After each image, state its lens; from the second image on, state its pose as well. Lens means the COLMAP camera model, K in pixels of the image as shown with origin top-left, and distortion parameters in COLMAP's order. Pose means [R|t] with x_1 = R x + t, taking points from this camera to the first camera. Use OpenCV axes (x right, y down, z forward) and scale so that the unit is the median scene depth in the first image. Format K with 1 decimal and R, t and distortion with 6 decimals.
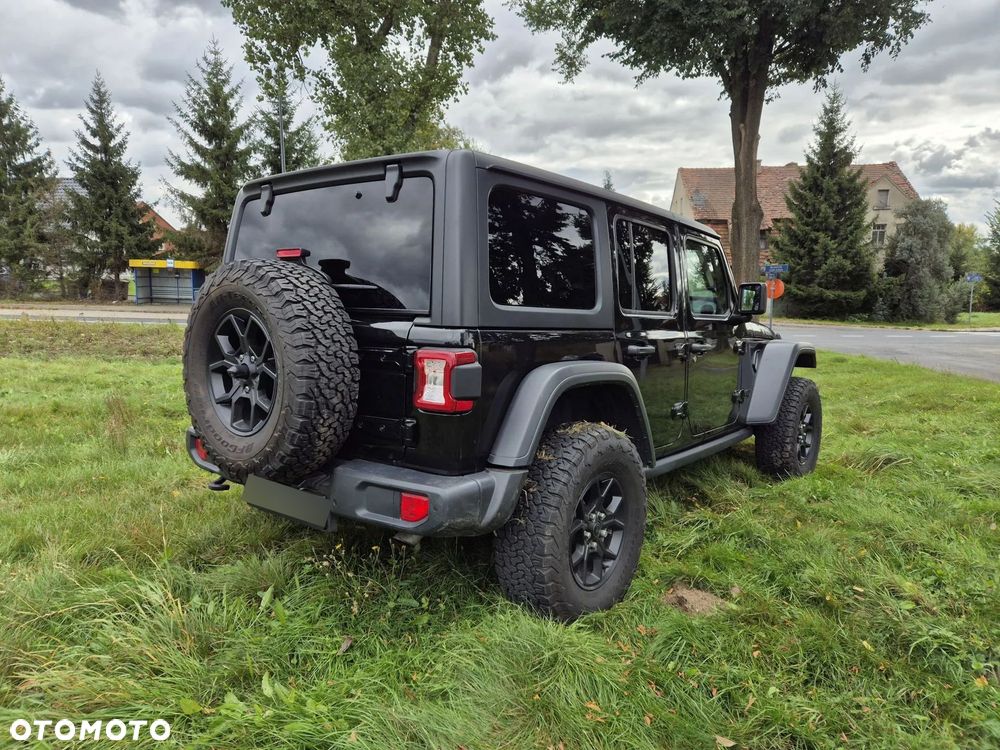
lens RADIAL K [[699.1, 0, 501.0], [0, 699.1, 373.0], [0, 0, 1]] dist [0.064175, -0.056850]
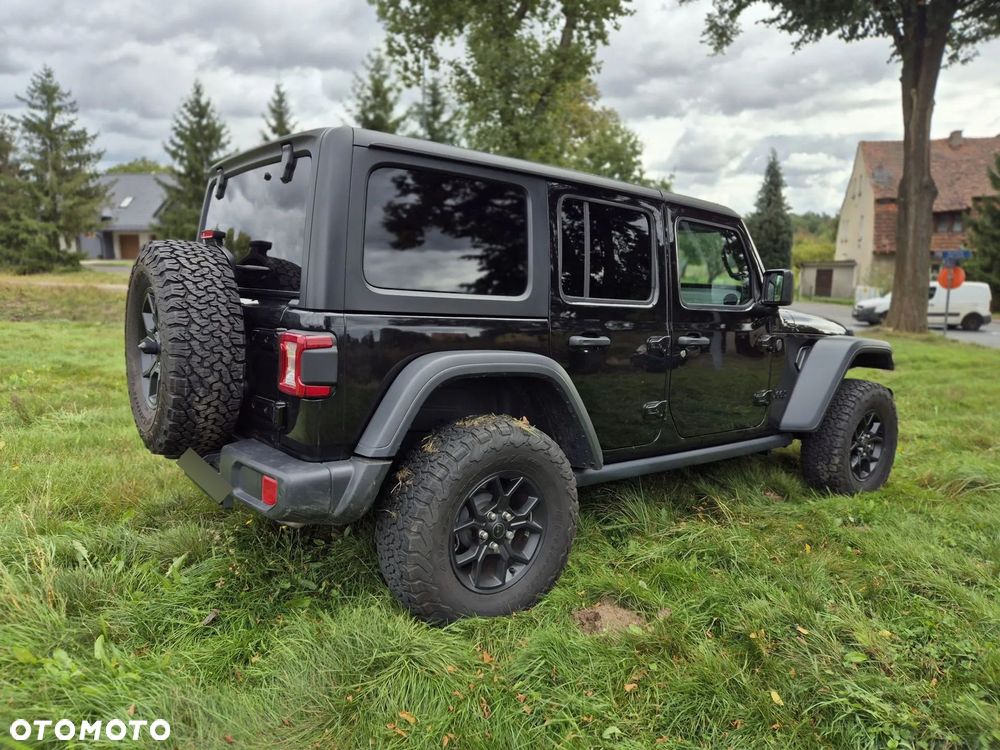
lens RADIAL K [[699.1, 0, 505.6], [0, 699.1, 369.9], [0, 0, 1]] dist [0.064175, -0.056850]
pose [[0.969243, 0.043864, -0.242164, 0.216626], [-0.040194, 0.998990, 0.020079, -0.006230], [0.242800, -0.009728, 0.970028, 0.057227]]
